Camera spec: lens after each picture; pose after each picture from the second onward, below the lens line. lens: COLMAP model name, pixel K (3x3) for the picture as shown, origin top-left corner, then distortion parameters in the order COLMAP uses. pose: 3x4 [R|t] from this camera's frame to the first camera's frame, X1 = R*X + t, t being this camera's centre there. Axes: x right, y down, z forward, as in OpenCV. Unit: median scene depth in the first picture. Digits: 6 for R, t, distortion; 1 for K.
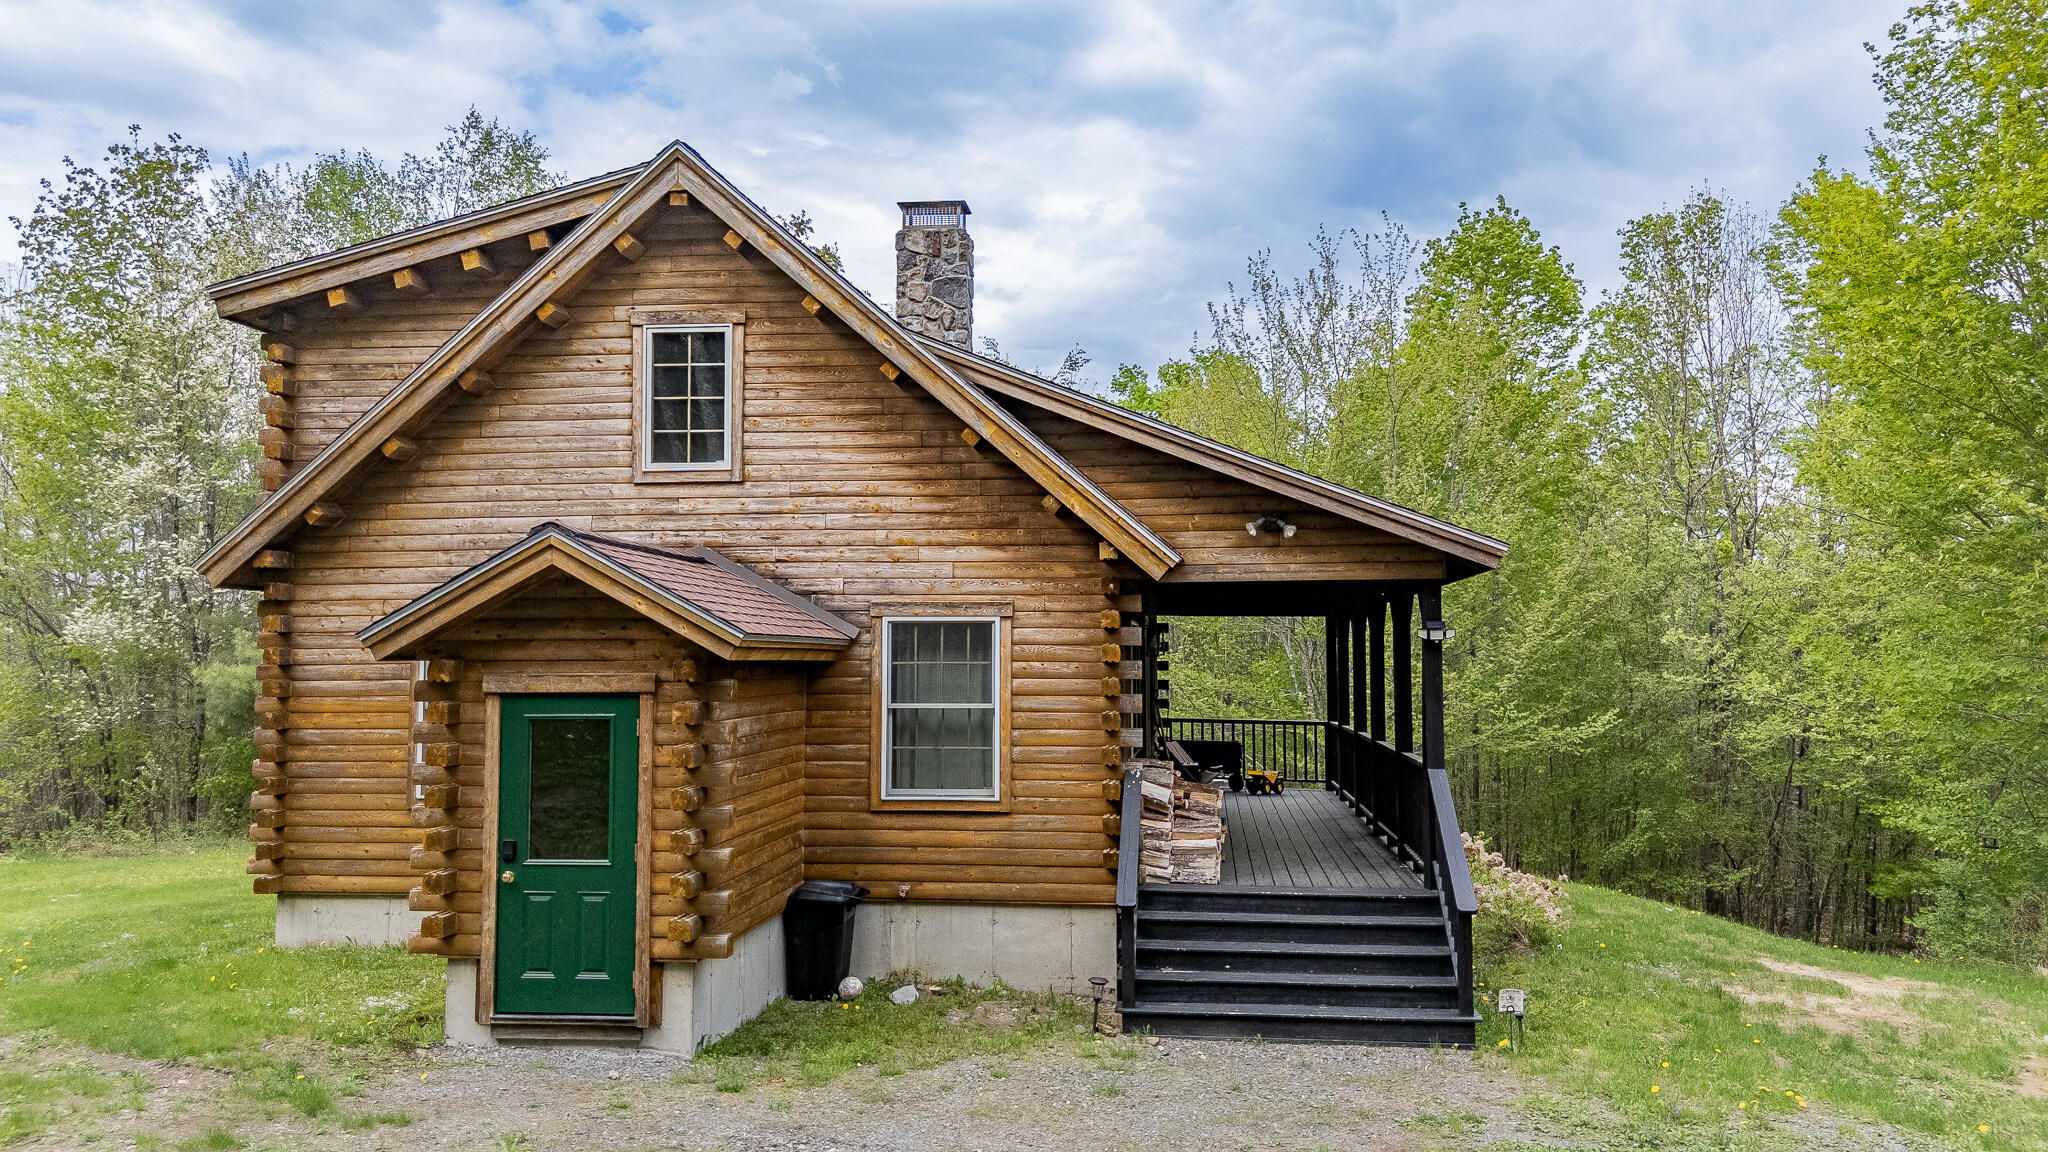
lens RADIAL K [[1501.5, 0, 1024.0], [0, 1501.5, 576.0], [0, 0, 1]] dist [0.082036, -0.074465]
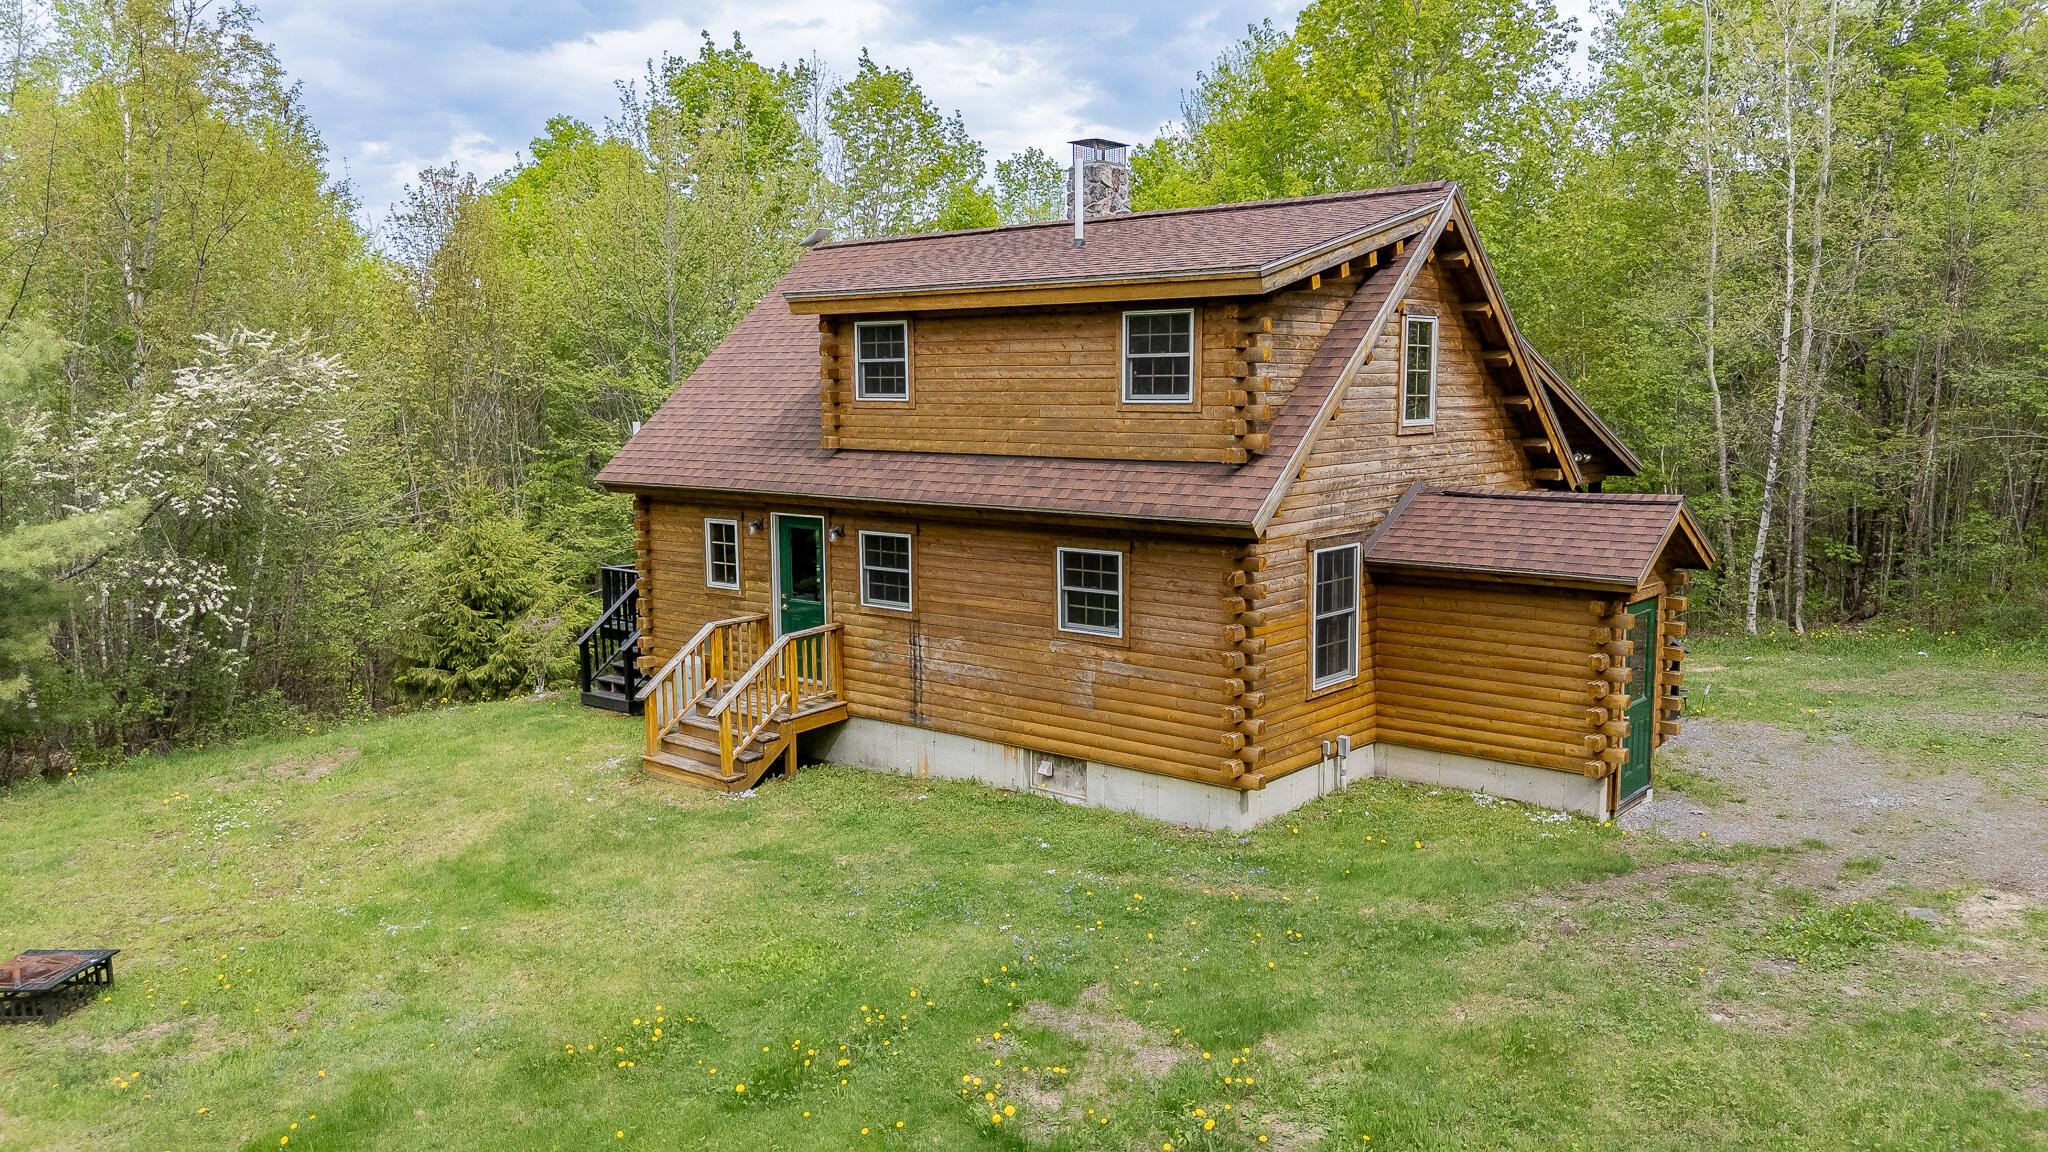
lens RADIAL K [[1501.5, 0, 1024.0], [0, 1501.5, 576.0], [0, 0, 1]] dist [0.082036, -0.074465]
pose [[0.643312, -0.080626, 0.761346, -1.480261], [0.111424, 0.993711, 0.011084, 0.009493], [-0.757452, 0.077702, 0.648250, 0.406936]]
